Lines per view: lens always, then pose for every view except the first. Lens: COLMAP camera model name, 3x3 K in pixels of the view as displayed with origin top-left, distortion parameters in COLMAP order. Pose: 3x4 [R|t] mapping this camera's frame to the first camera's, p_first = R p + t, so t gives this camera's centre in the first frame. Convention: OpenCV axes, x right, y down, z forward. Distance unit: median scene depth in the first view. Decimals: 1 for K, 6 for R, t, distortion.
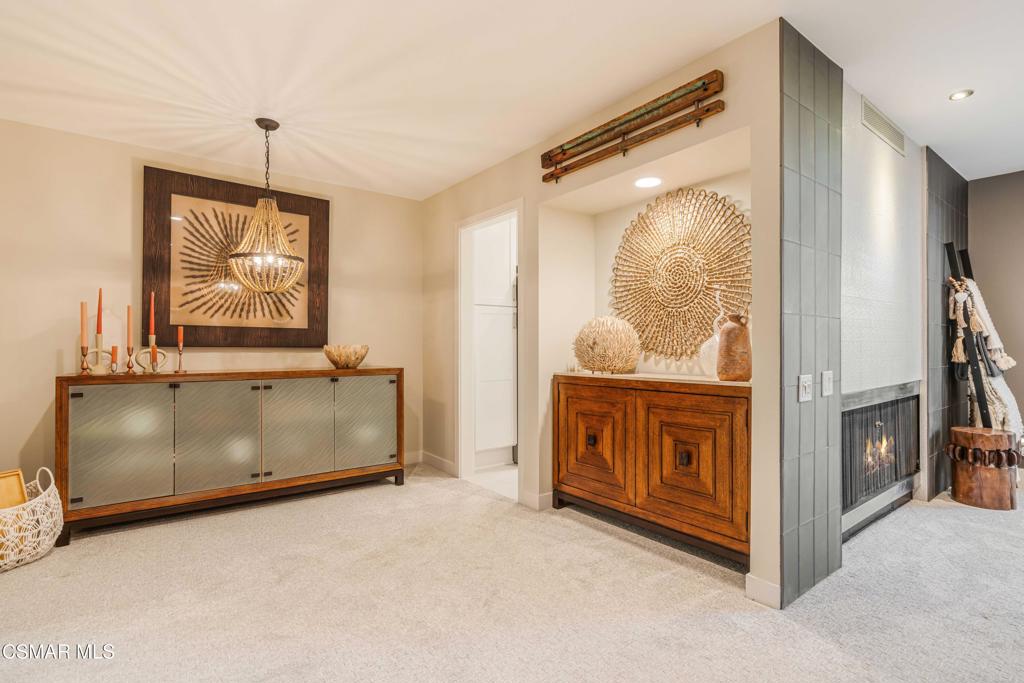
lens RADIAL K [[486.0, 0, 514.5], [0, 486.0, 346.6], [0, 0, 1]] dist [-0.001024, 0.001069]
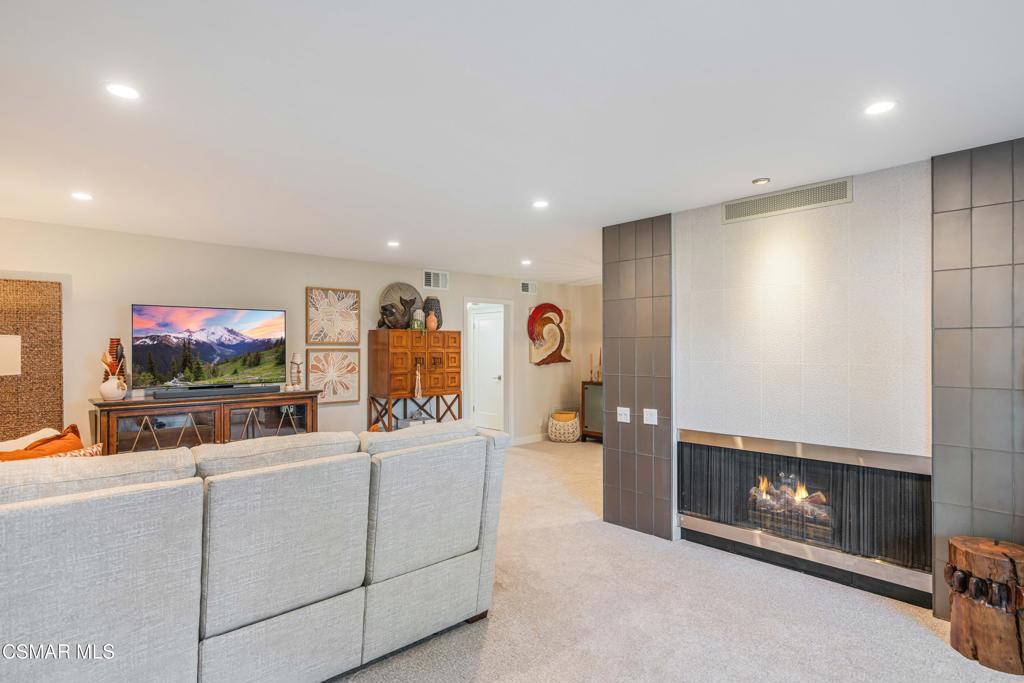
lens RADIAL K [[531.1, 0, 515.1], [0, 531.1, 348.1], [0, 0, 1]] dist [0.004429, 0.000526]
pose [[0.096117, 0.003998, -0.995362, 1.680372], [0.001890, 0.999989, 0.004199, -0.115356], [0.995368, -0.002285, 0.096108, 0.263270]]
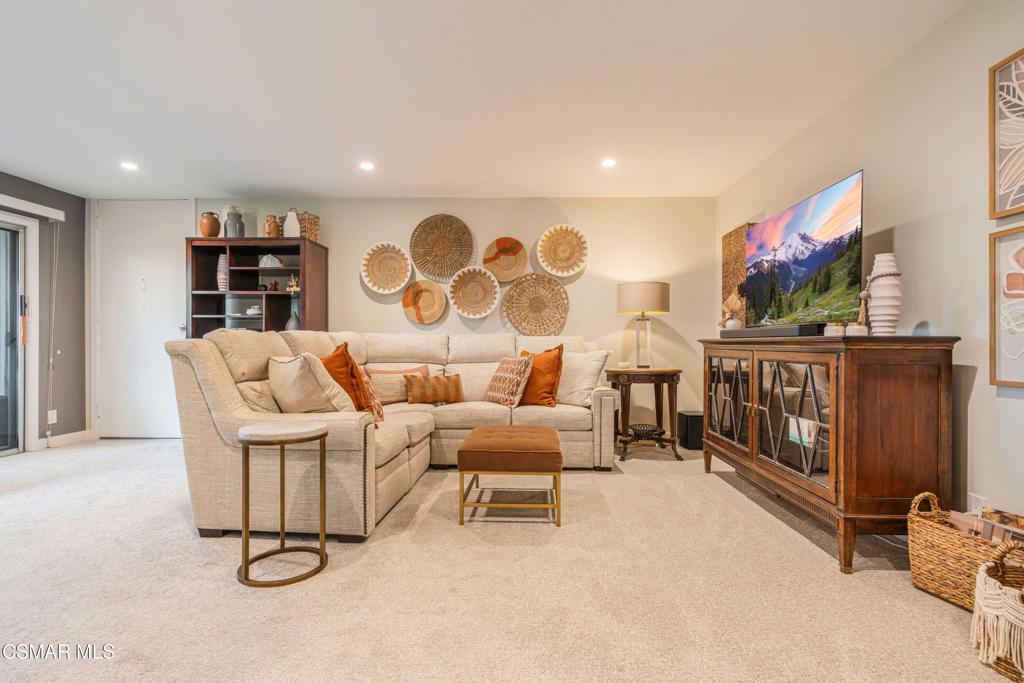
lens RADIAL K [[495.1, 0, 514.6], [0, 495.1, 343.7], [0, 0, 1]] dist [-0.003615, 0.000946]
pose [[-0.783867, 0.000504, 0.620928, -0.057878], [0.000293, 1.000000, -0.000441, 0.028253], [-0.620928, -0.000164, -0.783867, 0.596964]]
